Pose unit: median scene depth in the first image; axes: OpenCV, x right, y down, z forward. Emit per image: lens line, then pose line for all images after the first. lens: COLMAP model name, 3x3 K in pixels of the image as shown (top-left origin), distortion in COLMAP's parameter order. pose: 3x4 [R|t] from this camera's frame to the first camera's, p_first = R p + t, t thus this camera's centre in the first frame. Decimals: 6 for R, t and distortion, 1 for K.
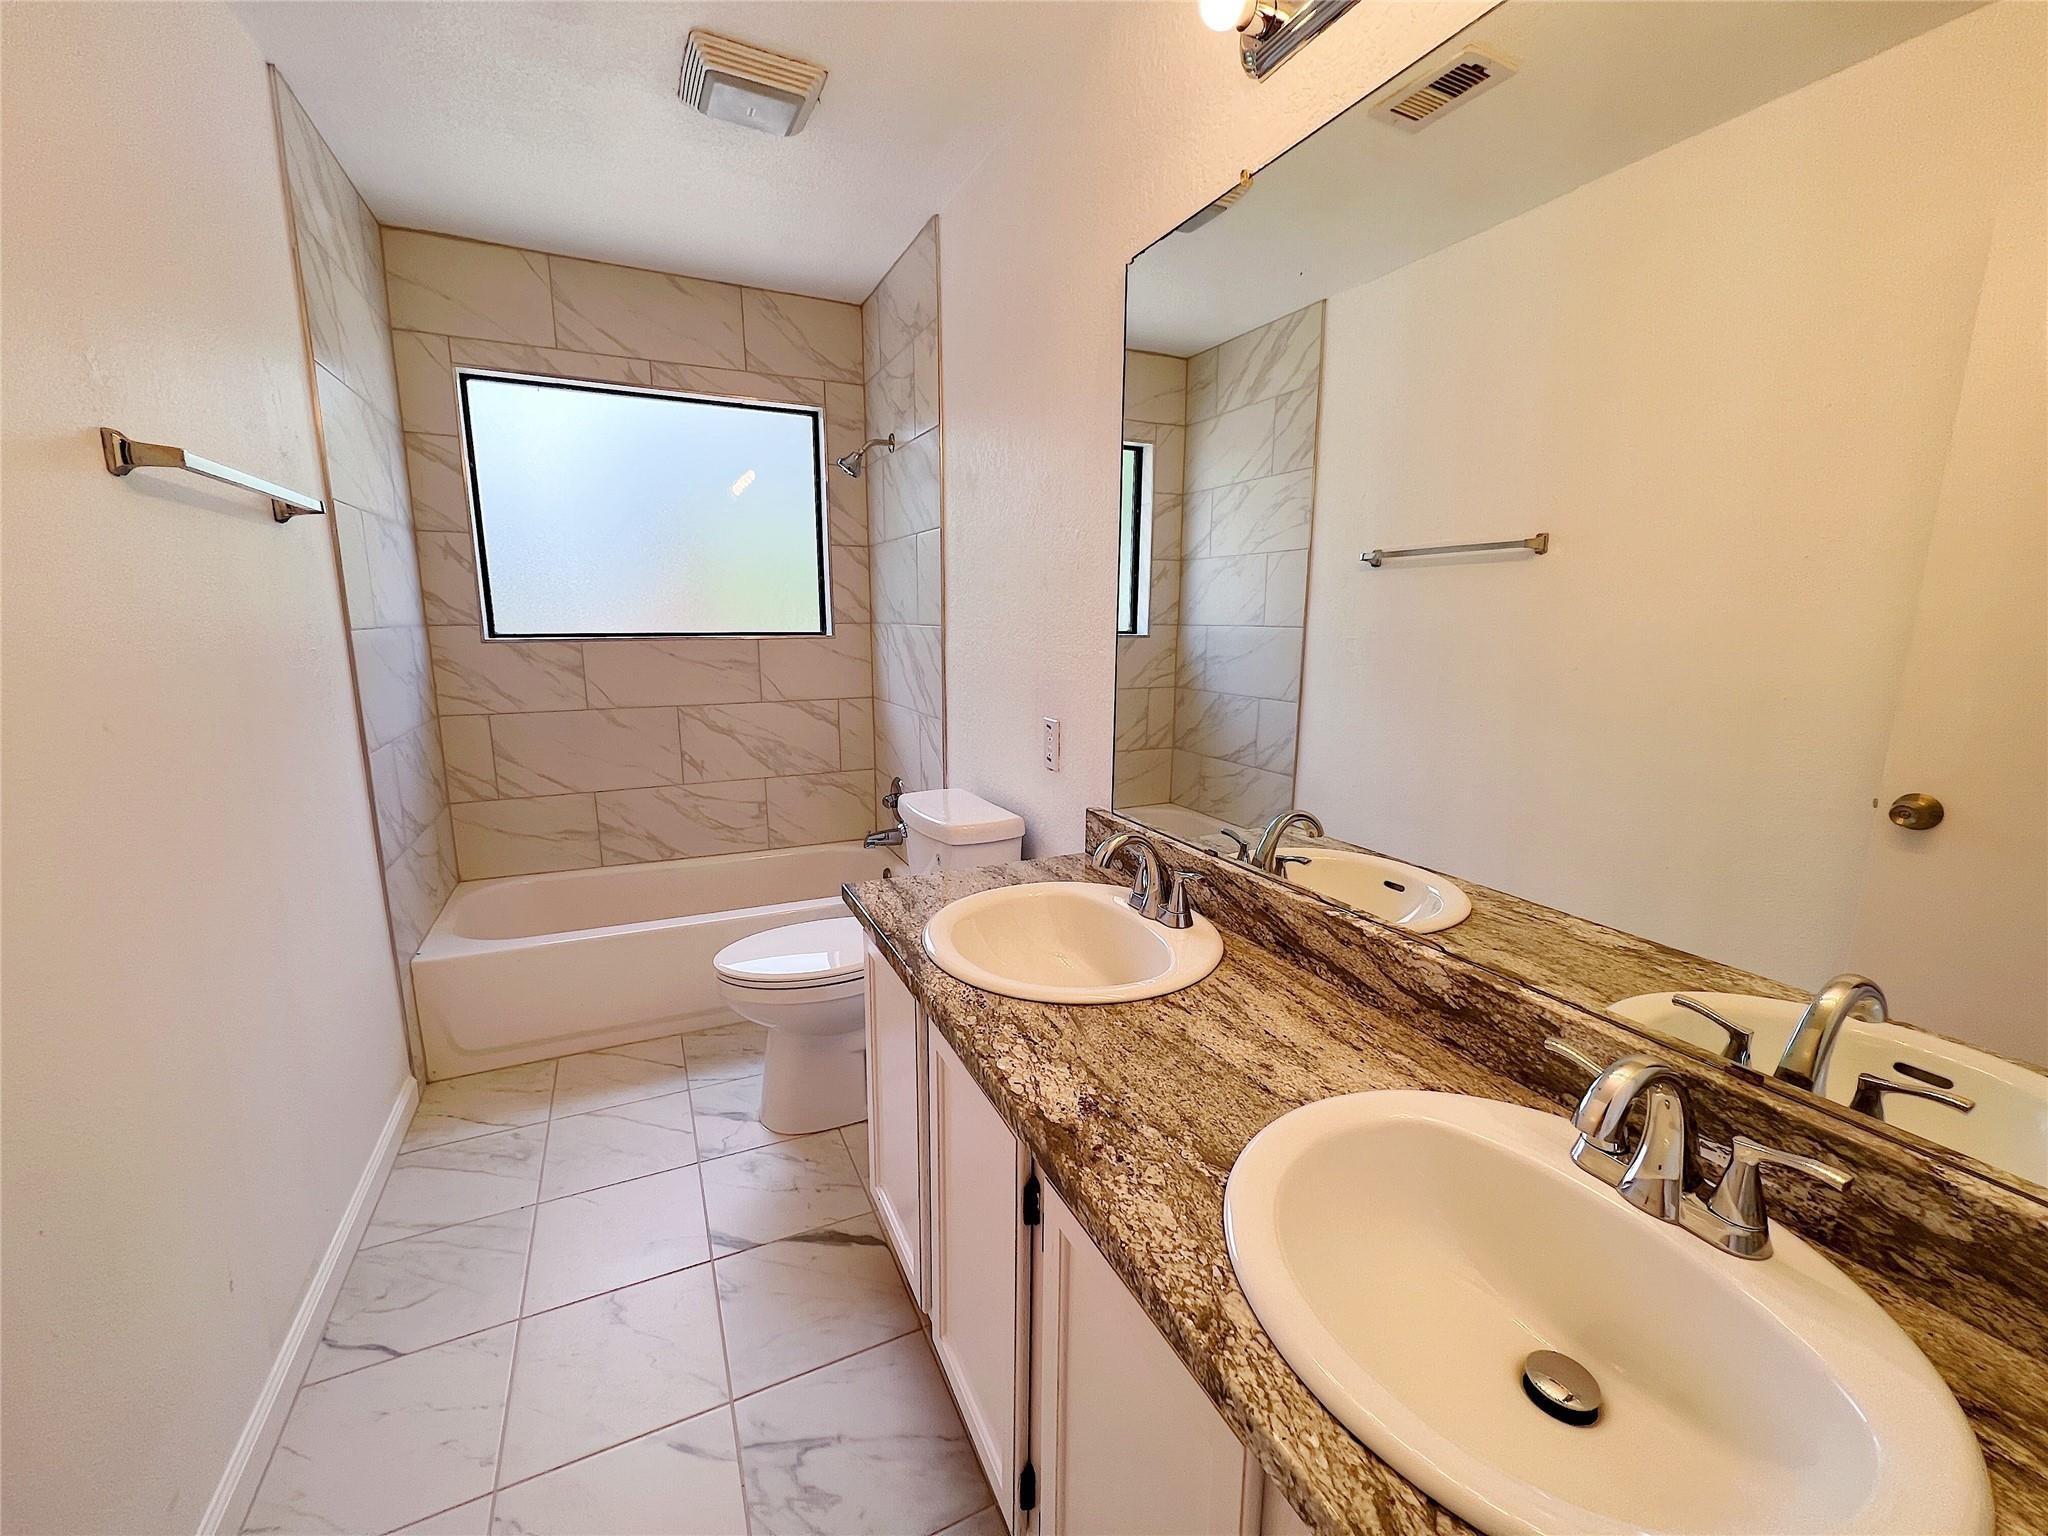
lens RADIAL K [[817.0, 0, 1022.1], [0, 817.0, 768.1], [0, 0, 1]] dist [-0.000963, -0.000166]
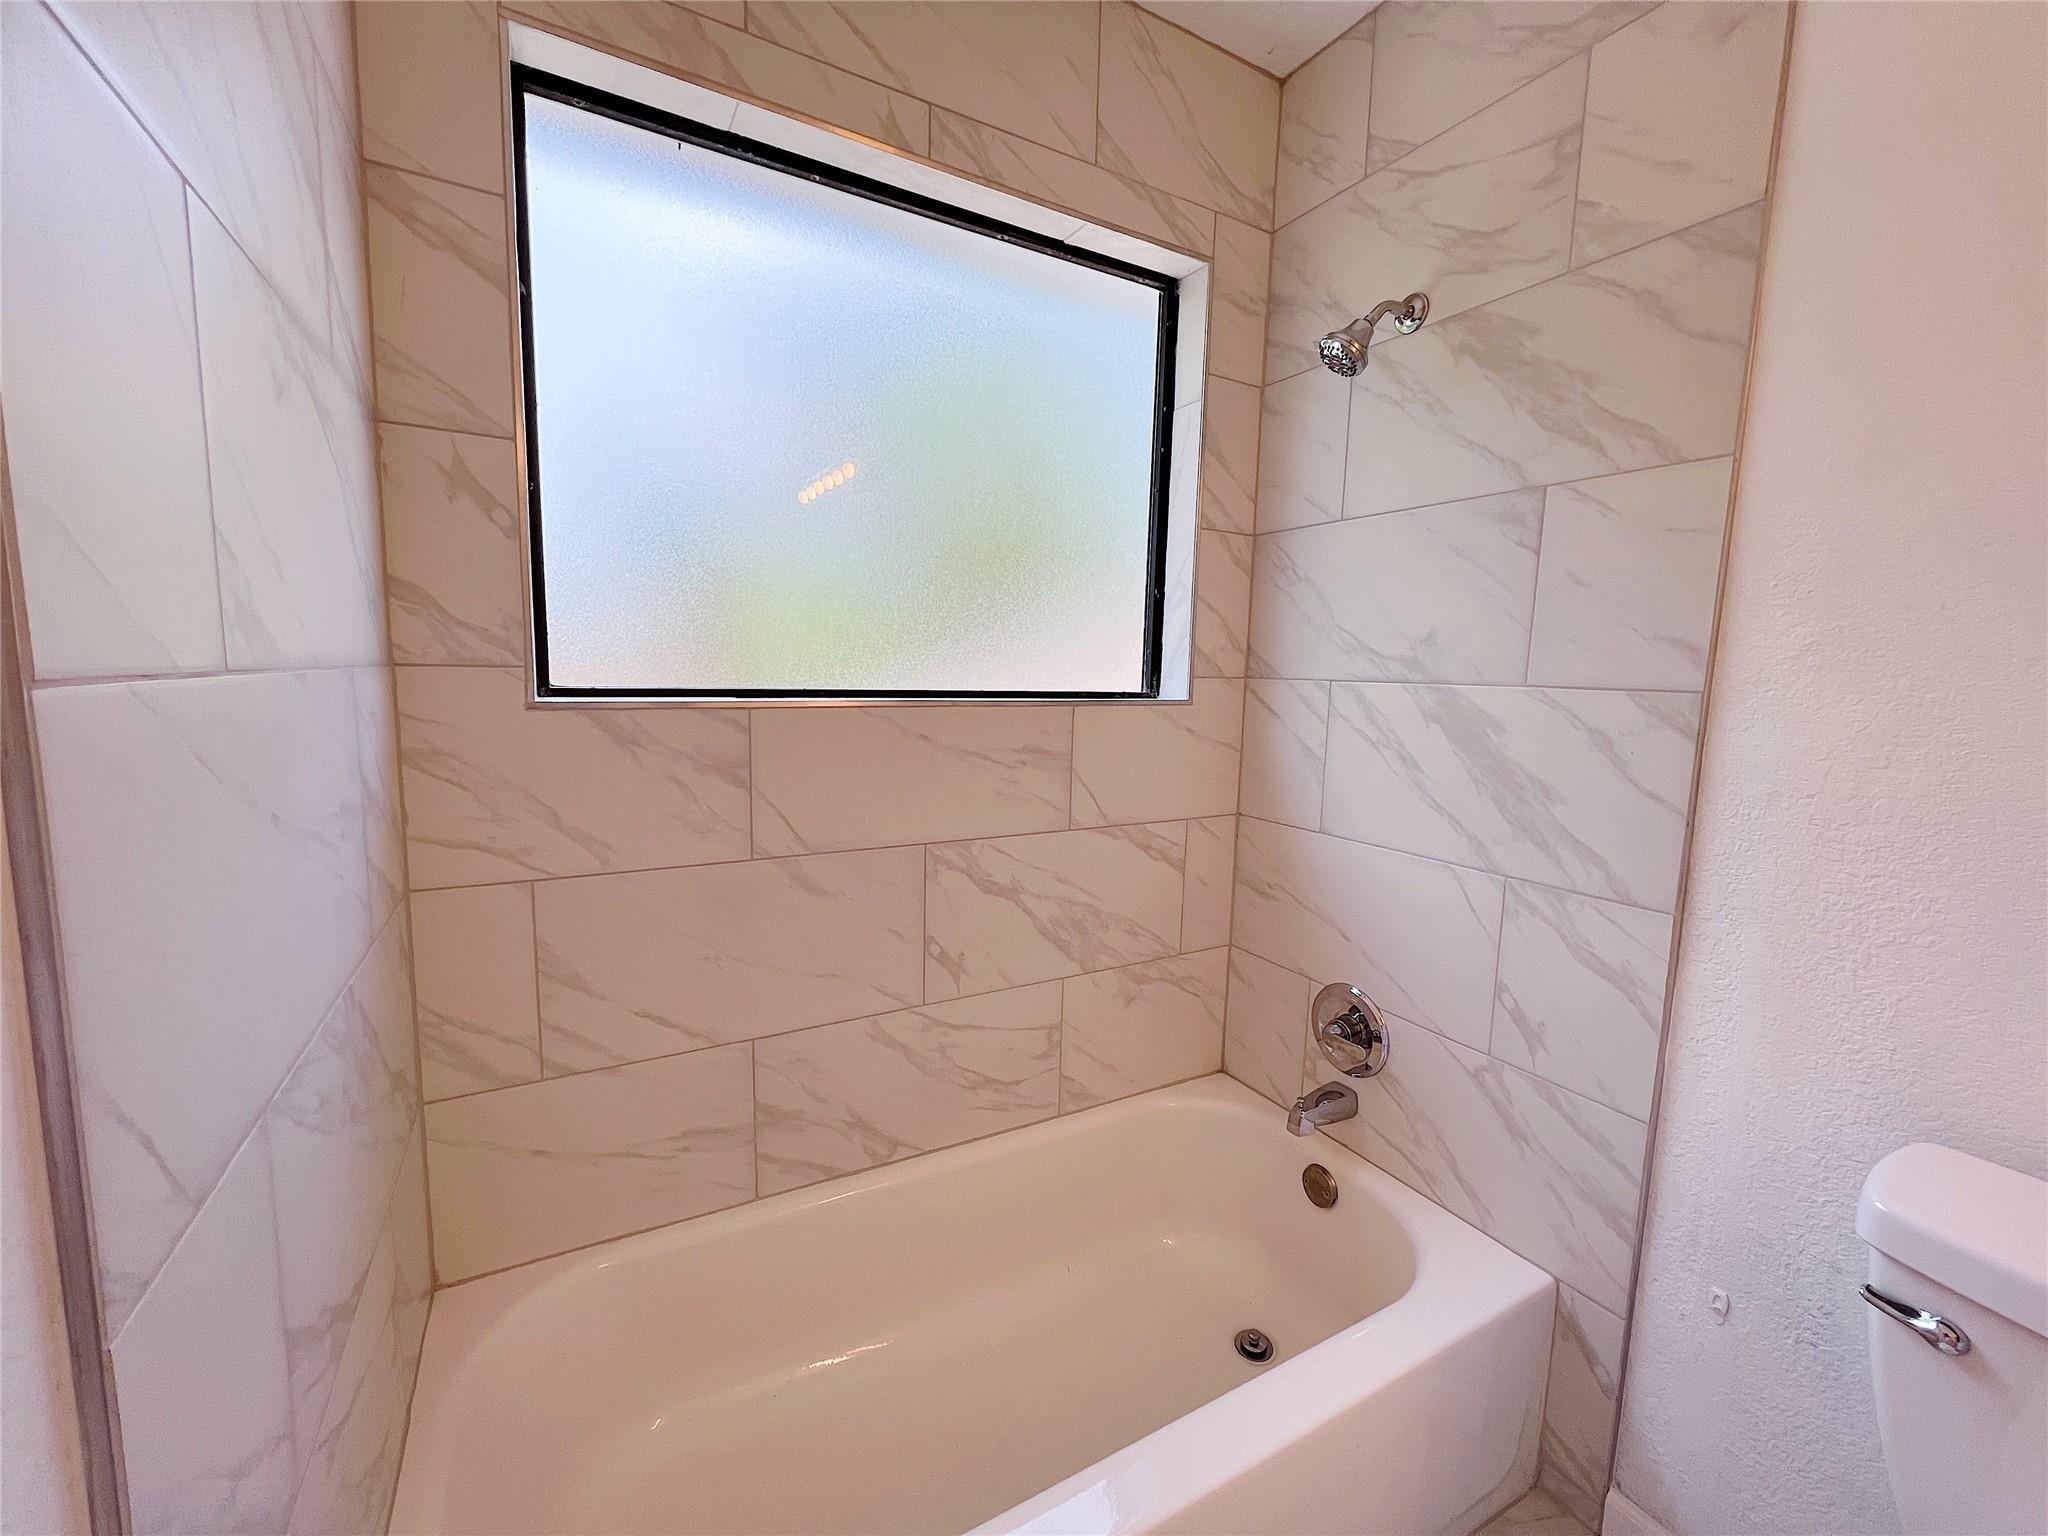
lens RADIAL K [[824.4, 0, 1025.8], [0, 824.4, 768.3], [0, 0, 1]] dist [0.000110, 0.000122]
pose [[0.997243, 0.011237, 0.073344, -0.399576], [-0.006540, 0.997931, -0.063966, -0.089699], [-0.073911, 0.063310, 0.995253, 0.516158]]
